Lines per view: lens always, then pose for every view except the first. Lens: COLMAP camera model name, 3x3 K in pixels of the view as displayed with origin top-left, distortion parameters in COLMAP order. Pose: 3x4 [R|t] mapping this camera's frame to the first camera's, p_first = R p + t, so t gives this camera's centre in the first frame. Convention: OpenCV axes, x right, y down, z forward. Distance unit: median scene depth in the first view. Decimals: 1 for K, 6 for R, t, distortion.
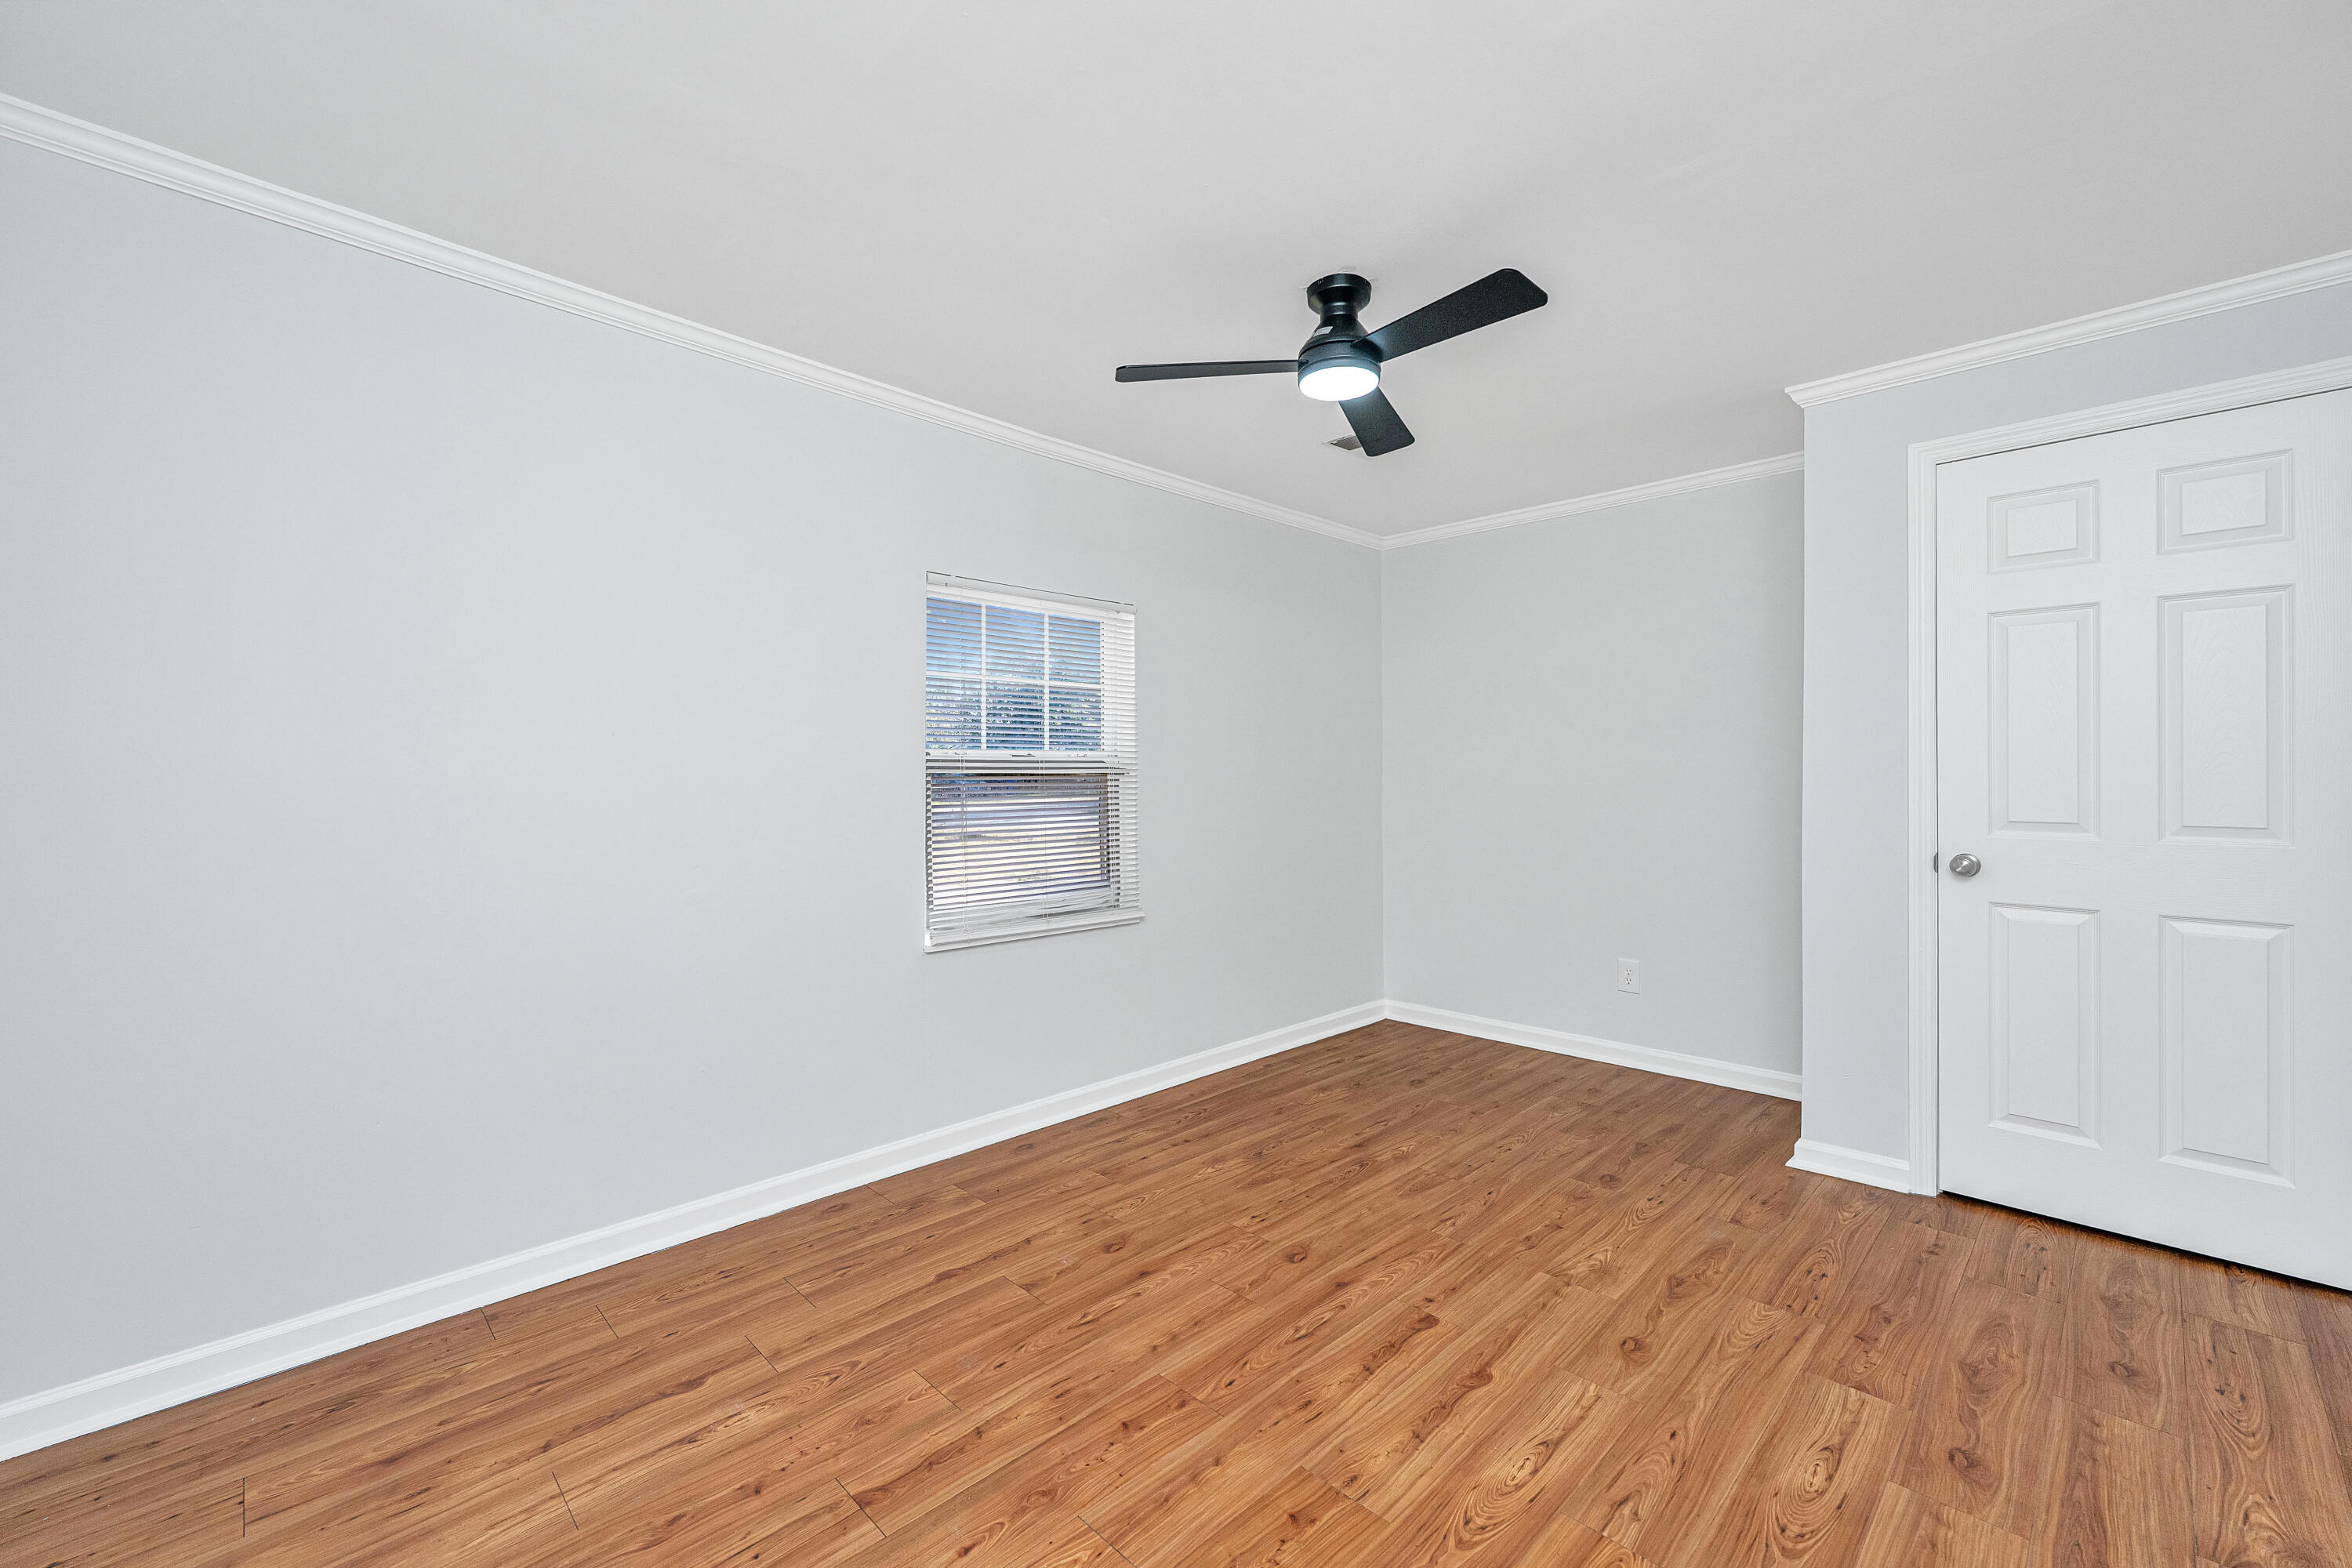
lens RADIAL K [[962.7, 0, 1187.0], [0, 962.7, 728.3], [0, 0, 1]] dist [-0.000527, 0.000514]
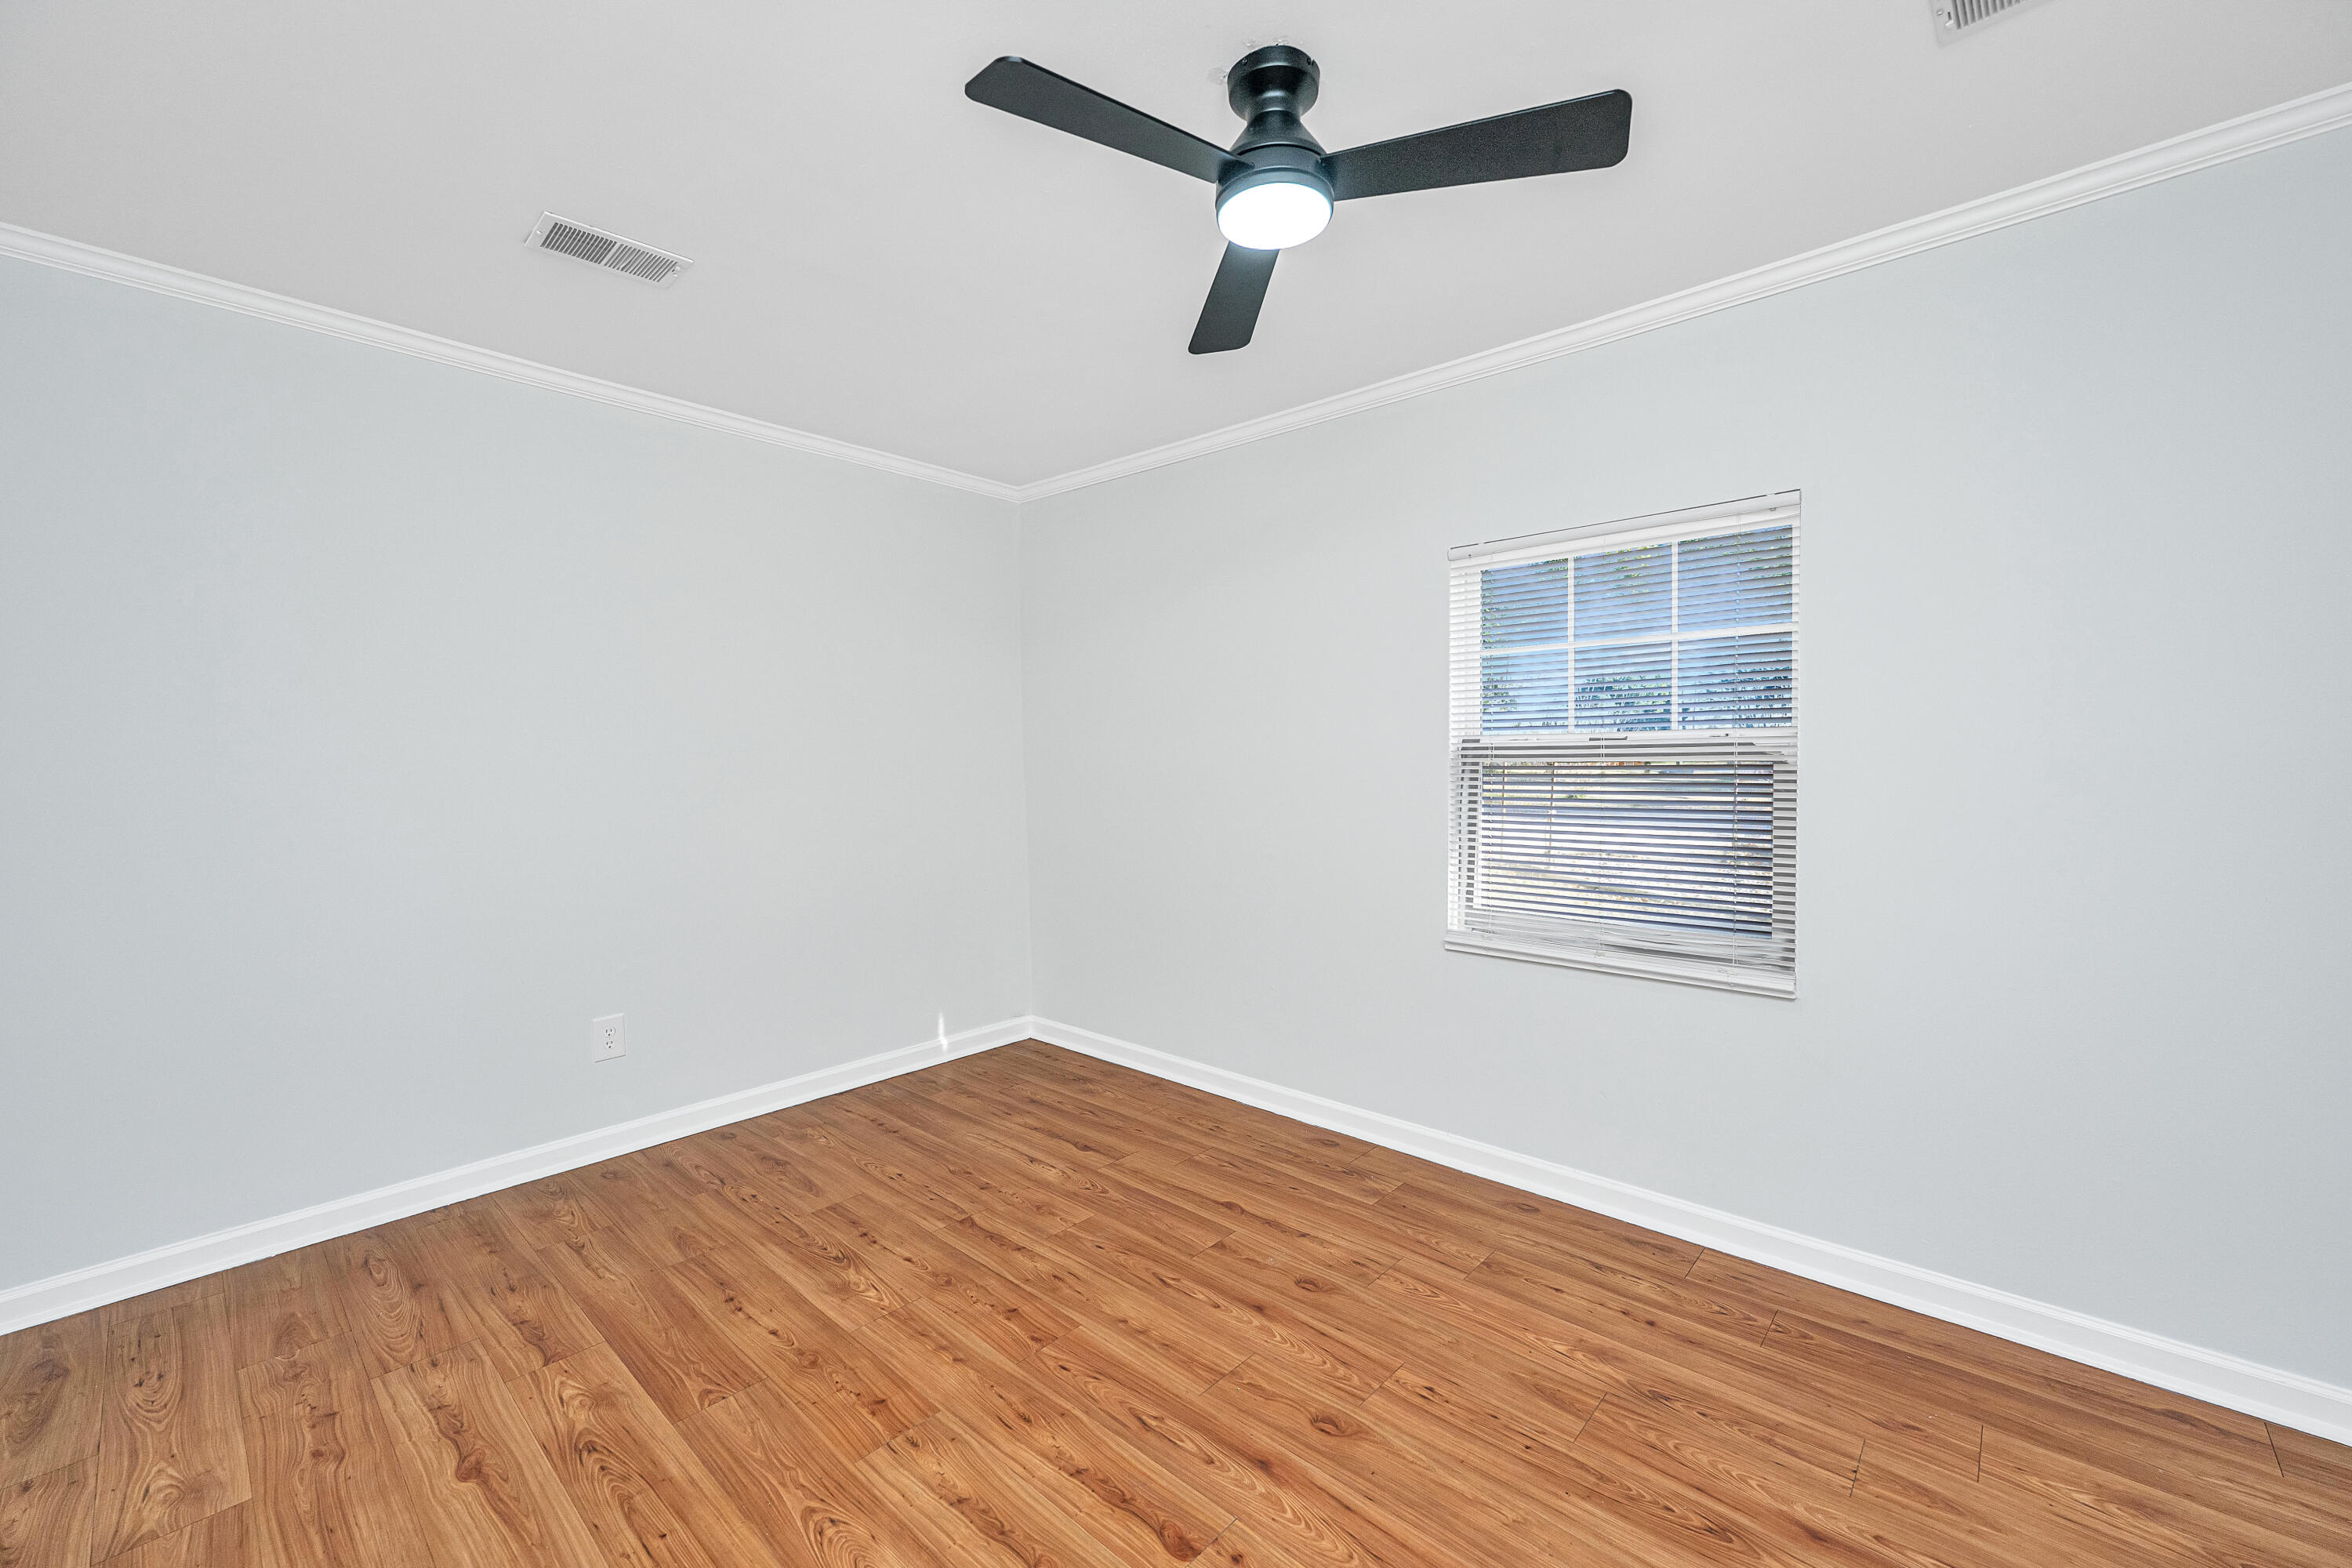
lens RADIAL K [[957.5, 0, 1175.2], [0, 957.5, 749.7], [0, 0, 1]] dist [-0.001587, -0.000184]
pose [[0.031937, -0.001939, -0.999488, 0.963071], [0.060368, 0.998176, -0.000007, 0.024840], [0.997665, -0.060337, 0.031995, 1.010537]]
